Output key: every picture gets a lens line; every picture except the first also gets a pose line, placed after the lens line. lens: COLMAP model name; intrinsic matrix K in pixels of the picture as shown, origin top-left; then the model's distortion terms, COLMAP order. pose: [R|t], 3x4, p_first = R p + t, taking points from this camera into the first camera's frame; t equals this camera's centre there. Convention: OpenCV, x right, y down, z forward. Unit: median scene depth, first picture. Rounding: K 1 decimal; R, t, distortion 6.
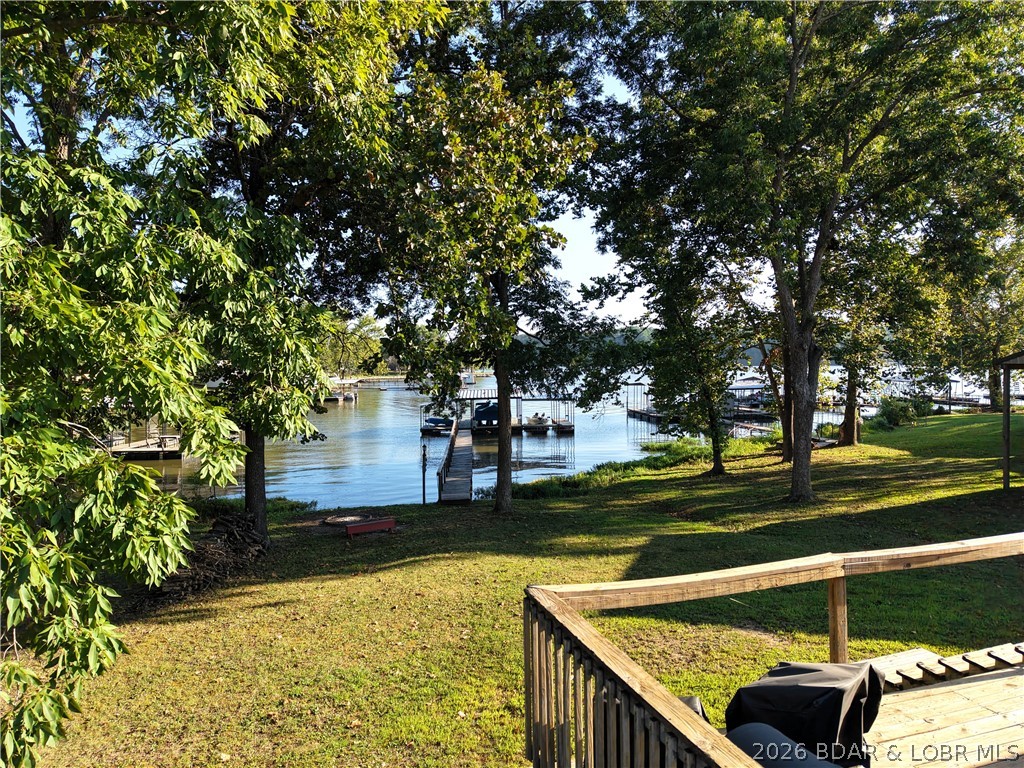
lens RADIAL K [[705.1, 0, 514.4], [0, 705.1, 389.0], [0, 0, 1]] dist [0.055103, -0.051081]
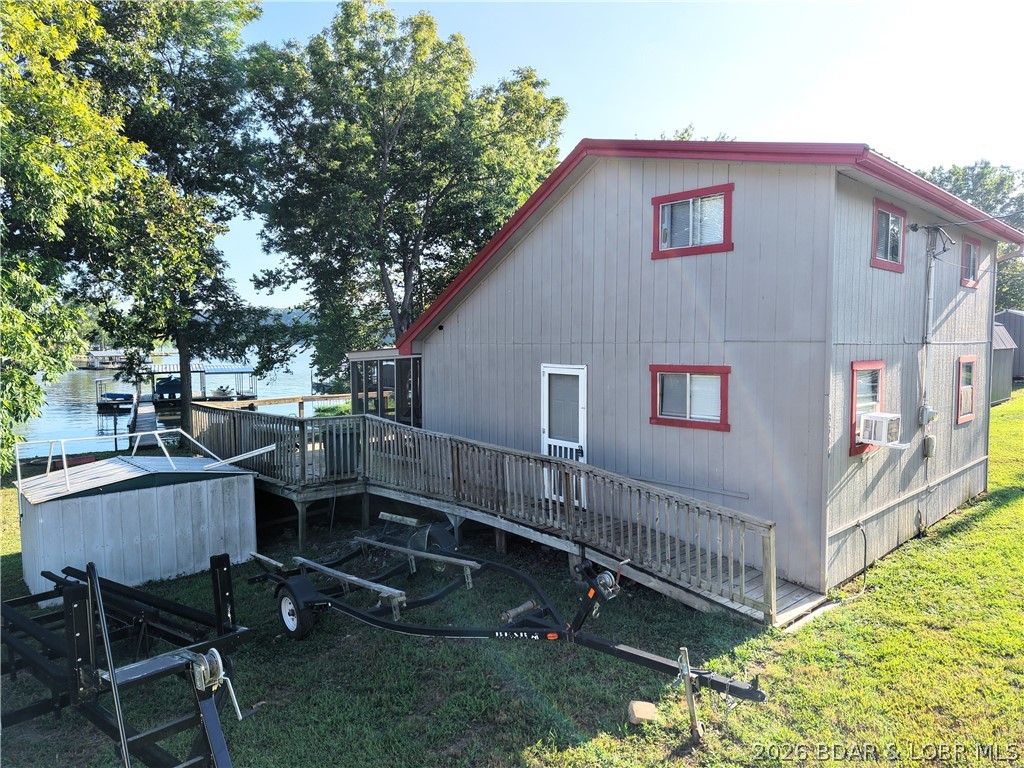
lens RADIAL K [[705.1, 0, 514.4], [0, 705.1, 389.0], [0, 0, 1]] dist [0.055103, -0.051081]
pose [[0.915067, -0.022097, 0.402697, 0.008646], [0.009964, 0.999432, 0.032200, 0.015818], [-0.403179, -0.025453, 0.914767, -0.334262]]
